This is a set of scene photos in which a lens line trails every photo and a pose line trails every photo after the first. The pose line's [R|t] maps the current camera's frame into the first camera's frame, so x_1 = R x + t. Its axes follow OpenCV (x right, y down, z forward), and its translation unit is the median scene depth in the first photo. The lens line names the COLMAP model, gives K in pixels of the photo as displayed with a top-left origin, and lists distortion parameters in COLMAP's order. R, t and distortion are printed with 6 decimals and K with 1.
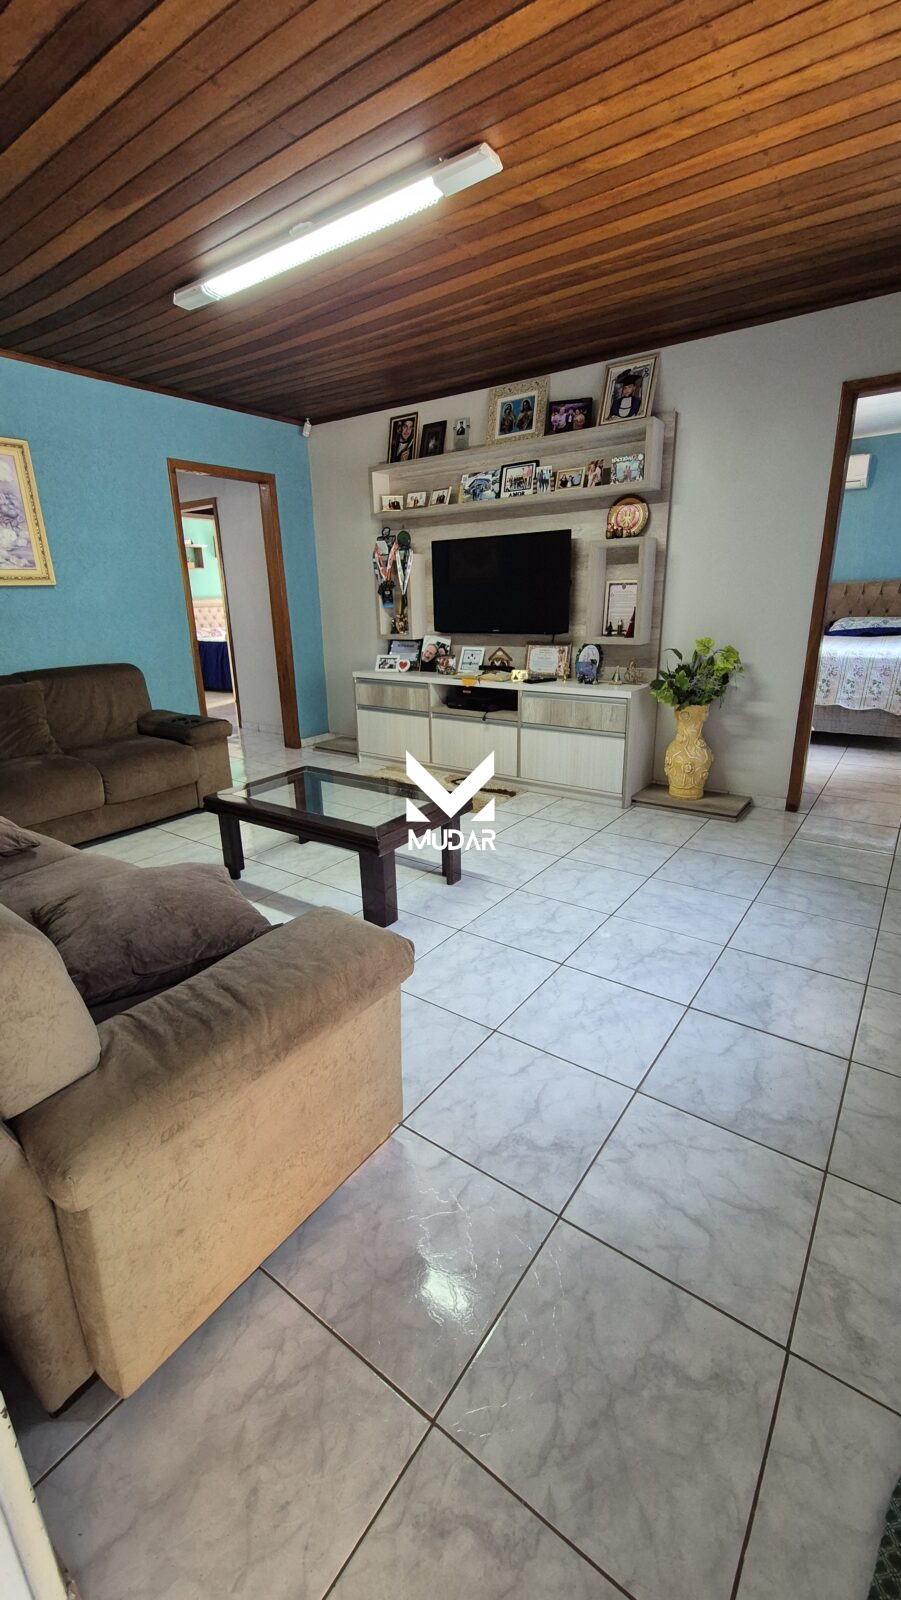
lens RADIAL K [[658.9, 0, 450.2], [0, 658.9, 796.7], [0, 0, 1]] dist [0.003944, 0.002057]
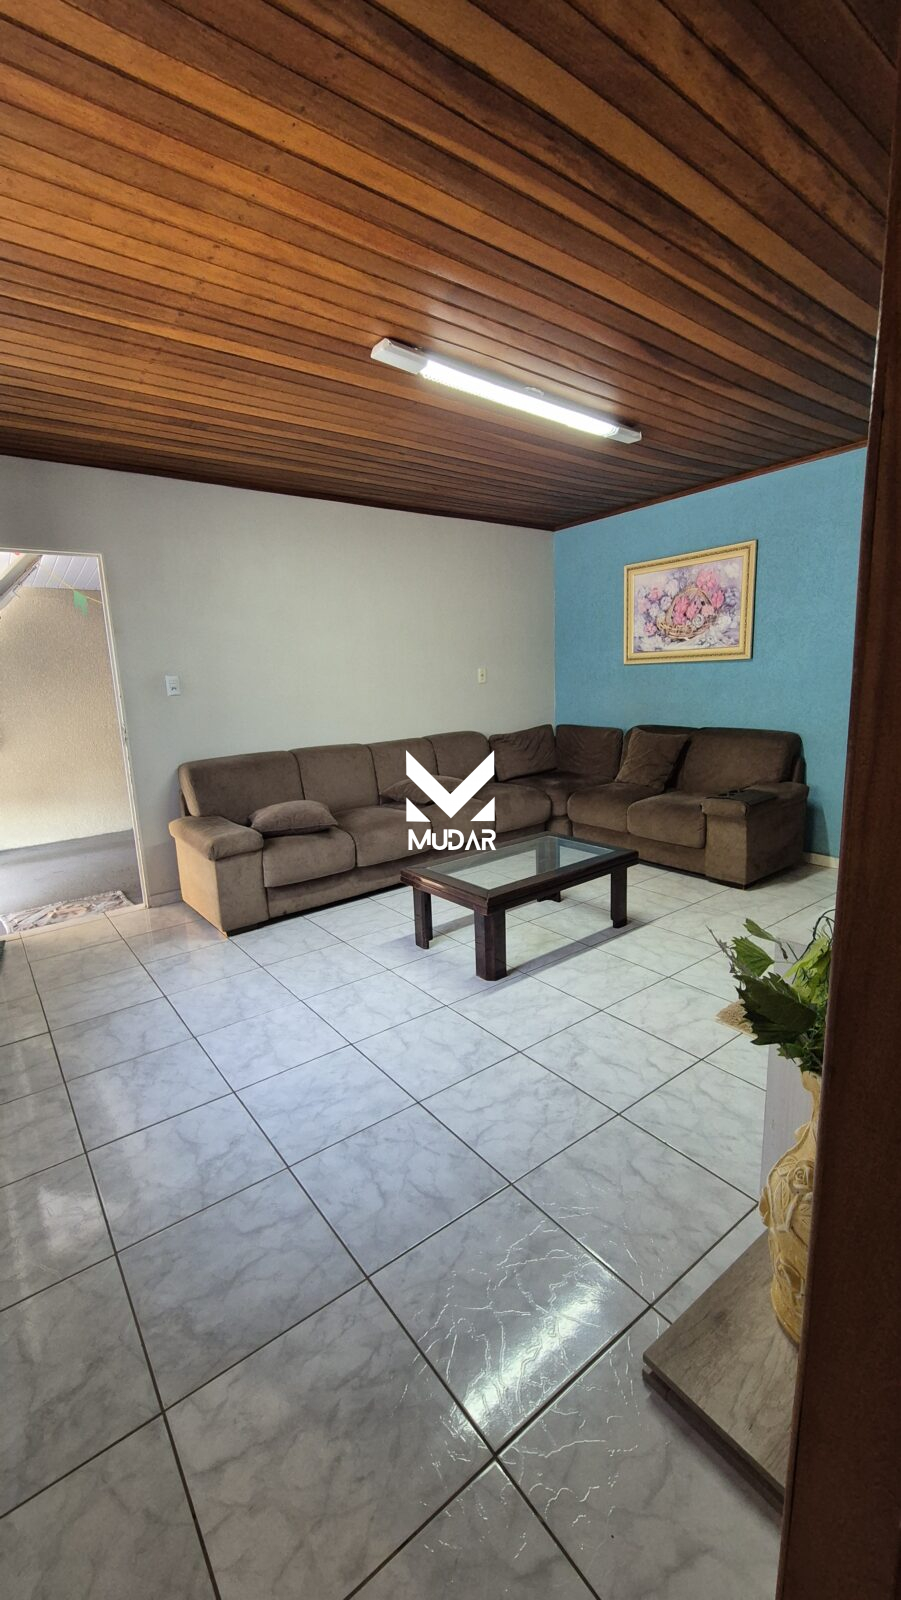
lens RADIAL K [[658.9, 0, 449.3], [0, 658.9, 799.1], [0, 0, 1]] dist [0.003944, 0.002057]
pose [[-0.293069, 0.216389, -0.931282, 1.344159], [-0.236936, 0.927230, 0.290010, -0.597326], [0.926268, 0.305647, -0.220472, 1.662636]]
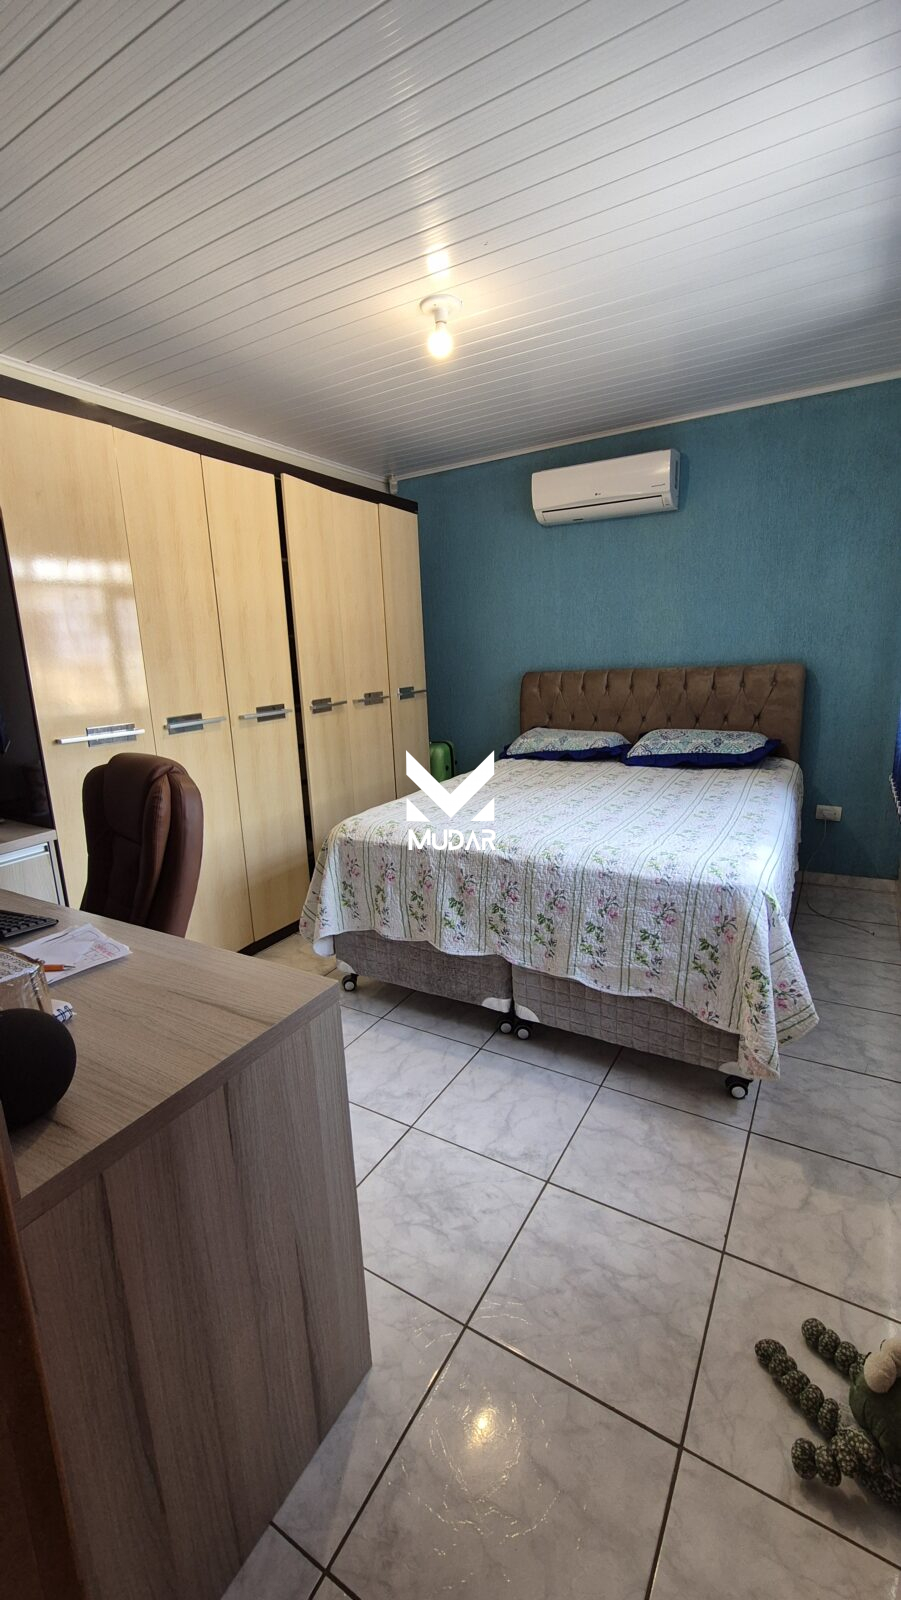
lens RADIAL K [[658.9, 0, 446.7], [0, 658.9, 802.8], [0, 0, 1]] dist [0.003944, 0.002057]
pose [[0.996341, -0.025603, 0.081537, 0.270059], [0.031553, 0.996866, -0.072546, -0.126297], [-0.079424, 0.074853, 0.994027, 0.330718]]
